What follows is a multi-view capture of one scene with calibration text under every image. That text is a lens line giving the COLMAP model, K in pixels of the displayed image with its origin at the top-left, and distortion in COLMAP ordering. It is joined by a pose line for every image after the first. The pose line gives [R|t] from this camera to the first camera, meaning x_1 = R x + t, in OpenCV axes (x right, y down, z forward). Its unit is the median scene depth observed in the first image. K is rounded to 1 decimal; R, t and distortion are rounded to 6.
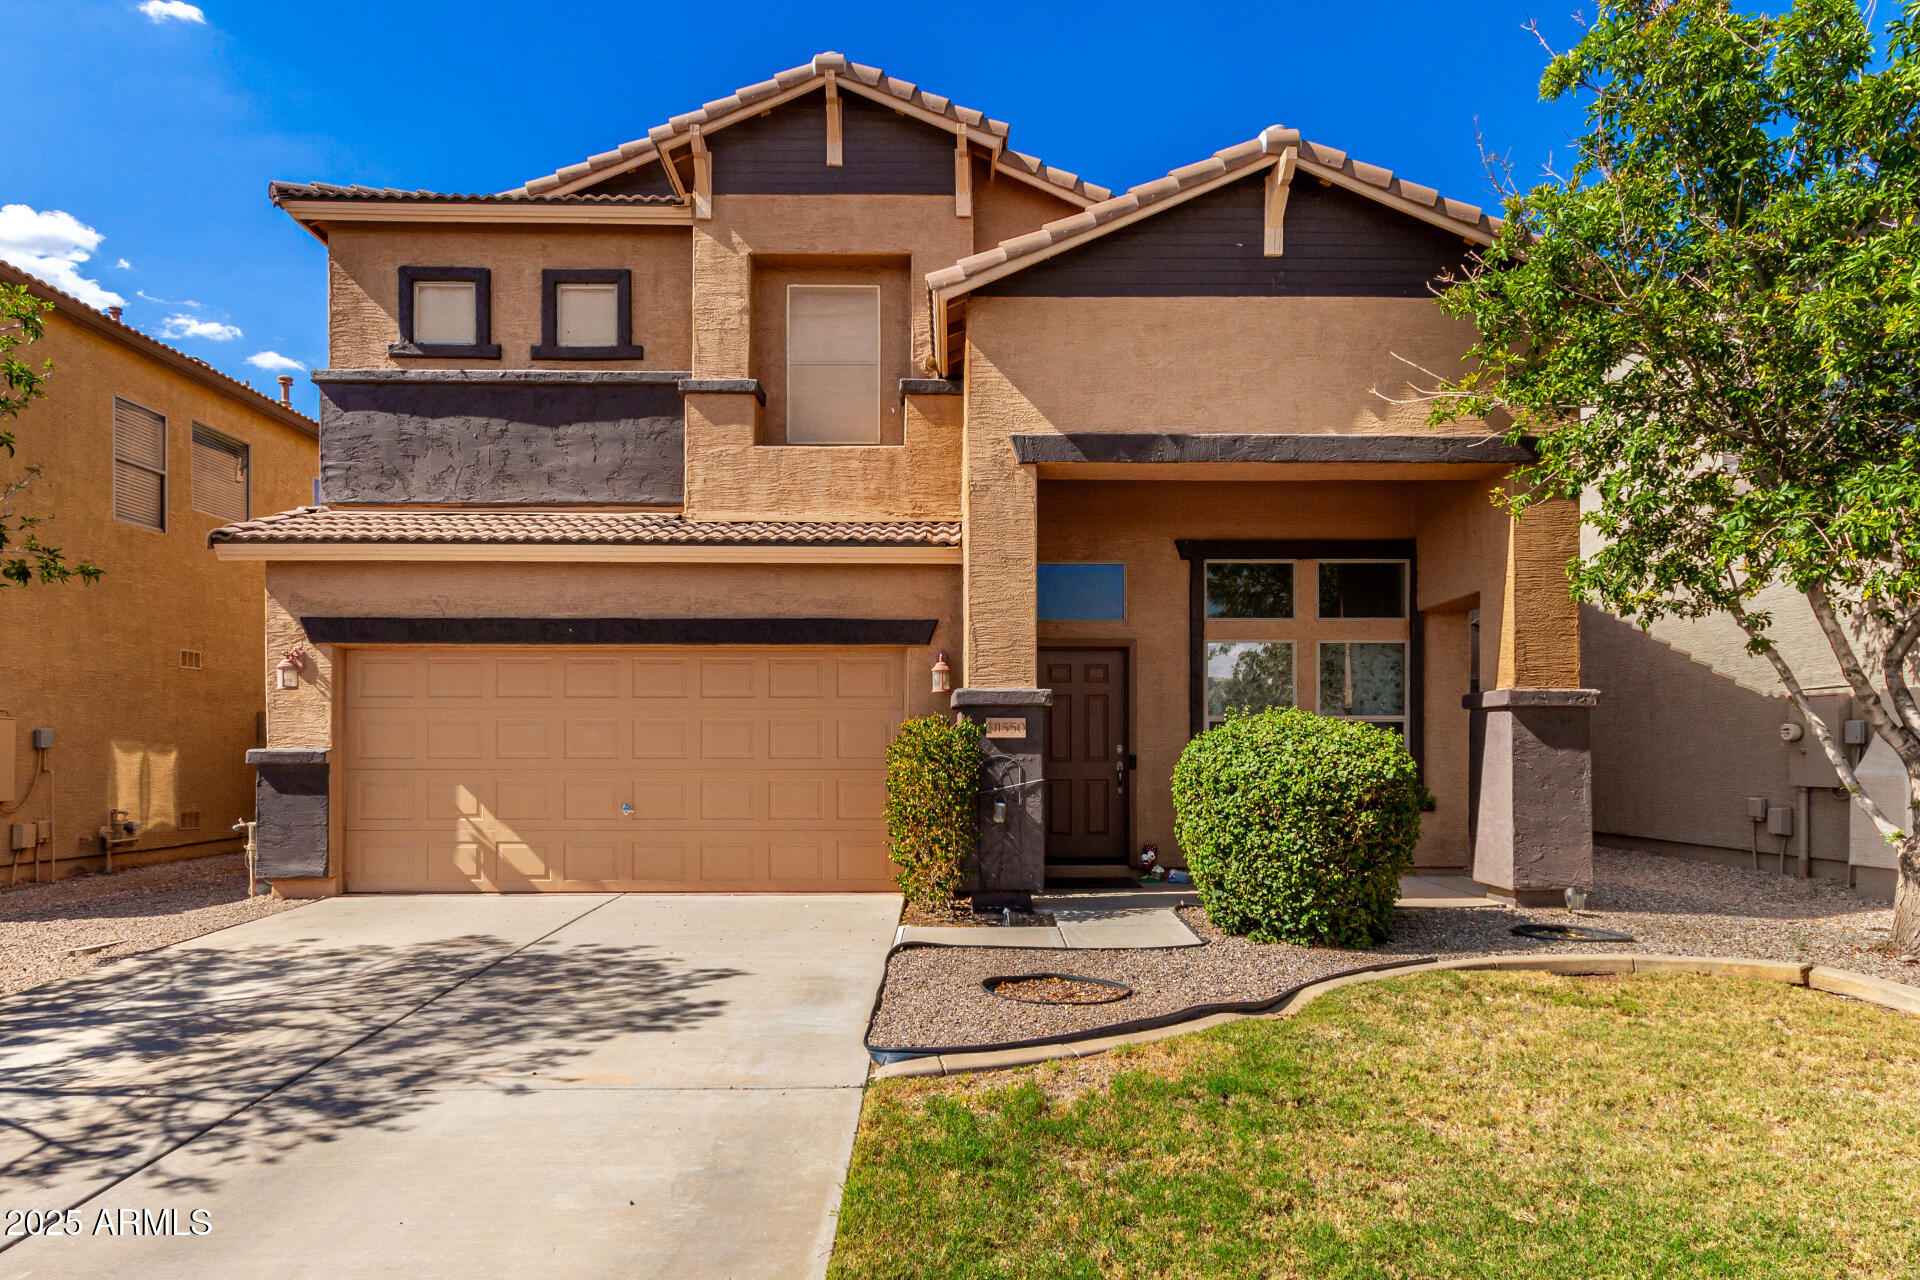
lens RADIAL K [[1102.3, 0, 961.7], [0, 1102.3, 747.2], [0, 0, 1]] dist [0.007693, 0.000750]
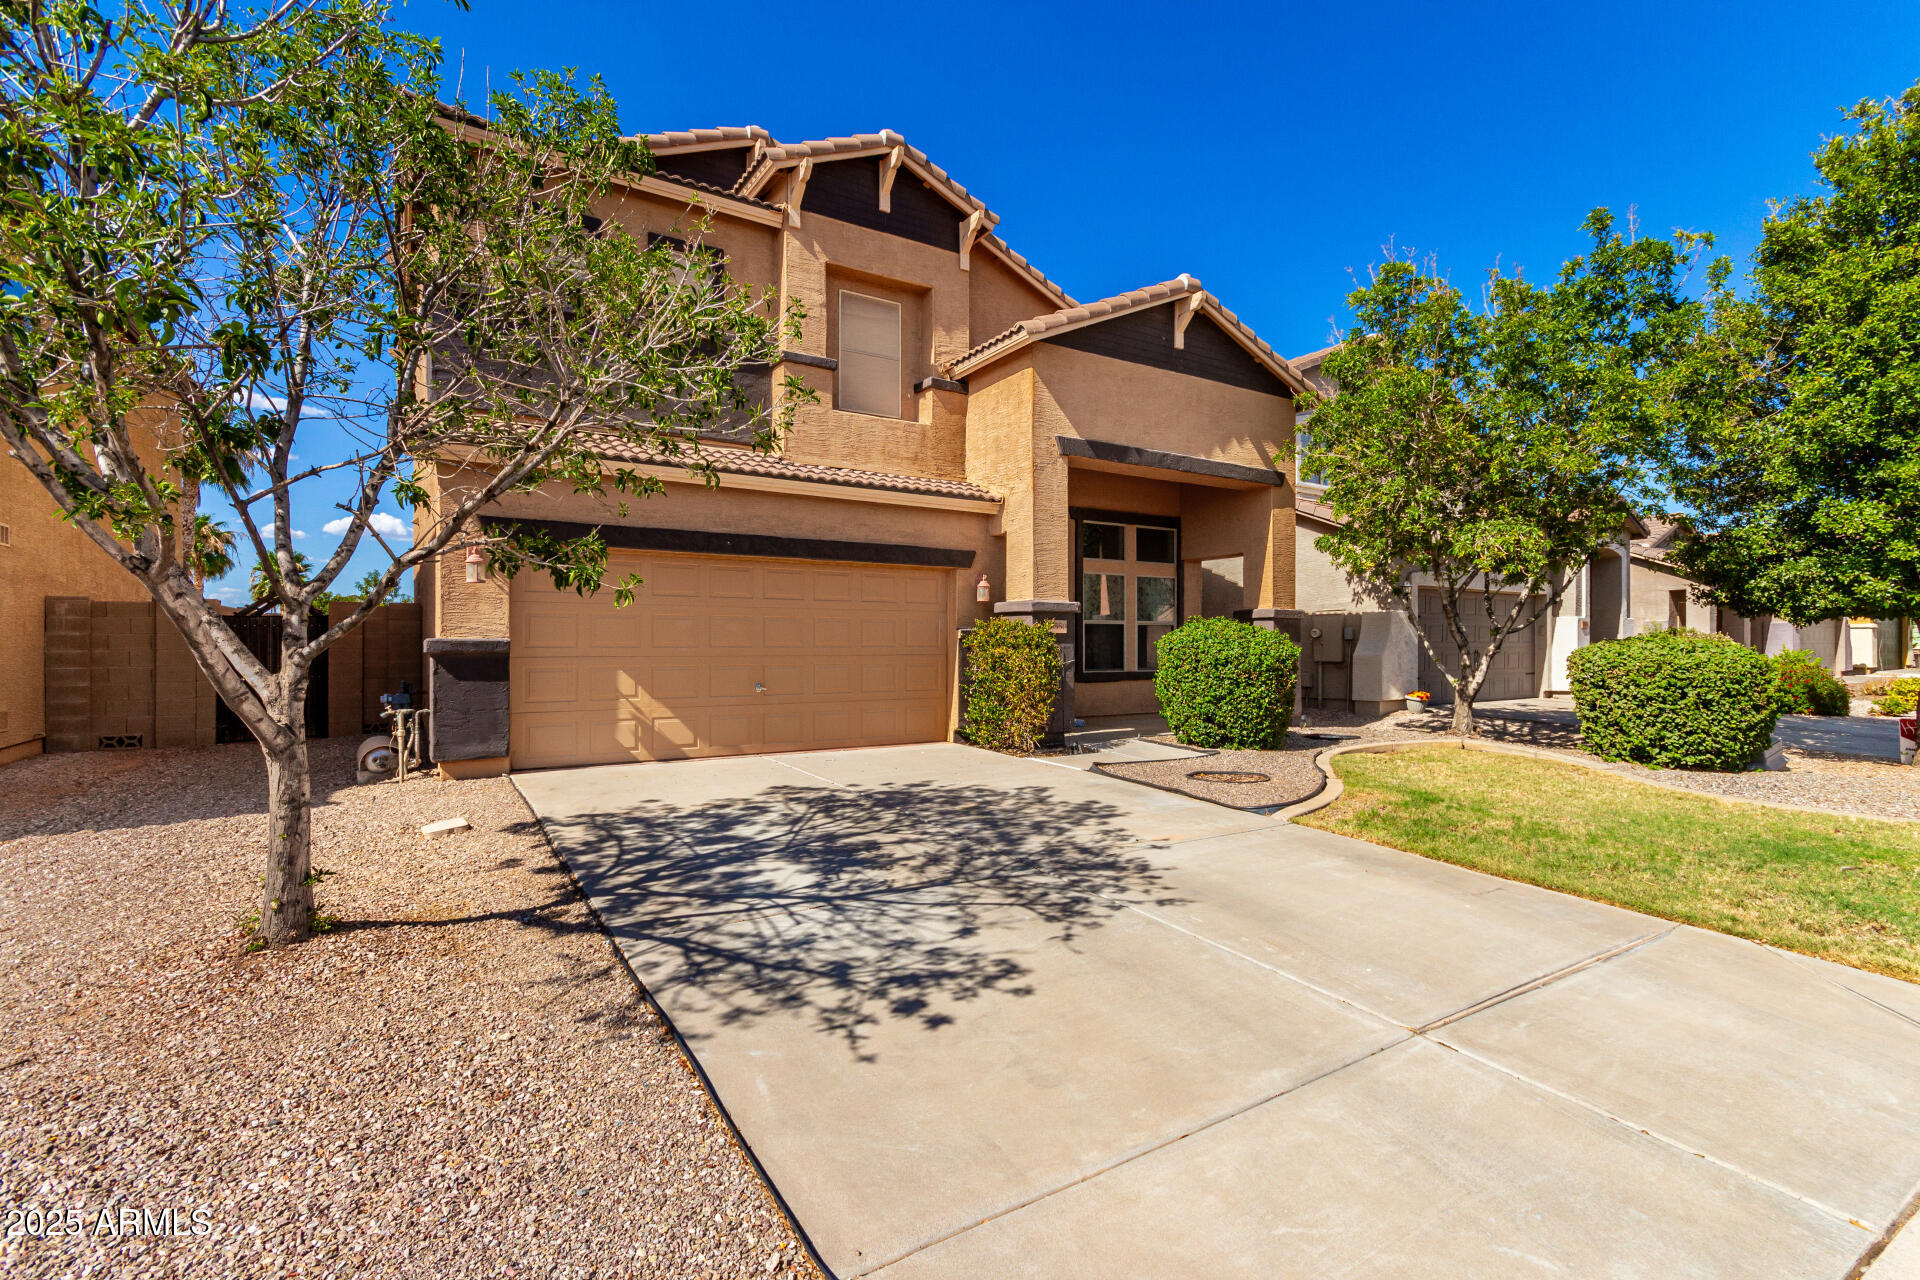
lens RADIAL K [[897.4, 0, 960.0], [0, 897.4, 640.0], [0, 0, 1]] dist [0.000336, 0.000122]
pose [[0.846724, 0.003102, 0.532024, -0.665268], [-0.003054, 0.999995, -0.000971, 0.002473], [-0.532024, -0.000802, 0.846729, 0.013786]]
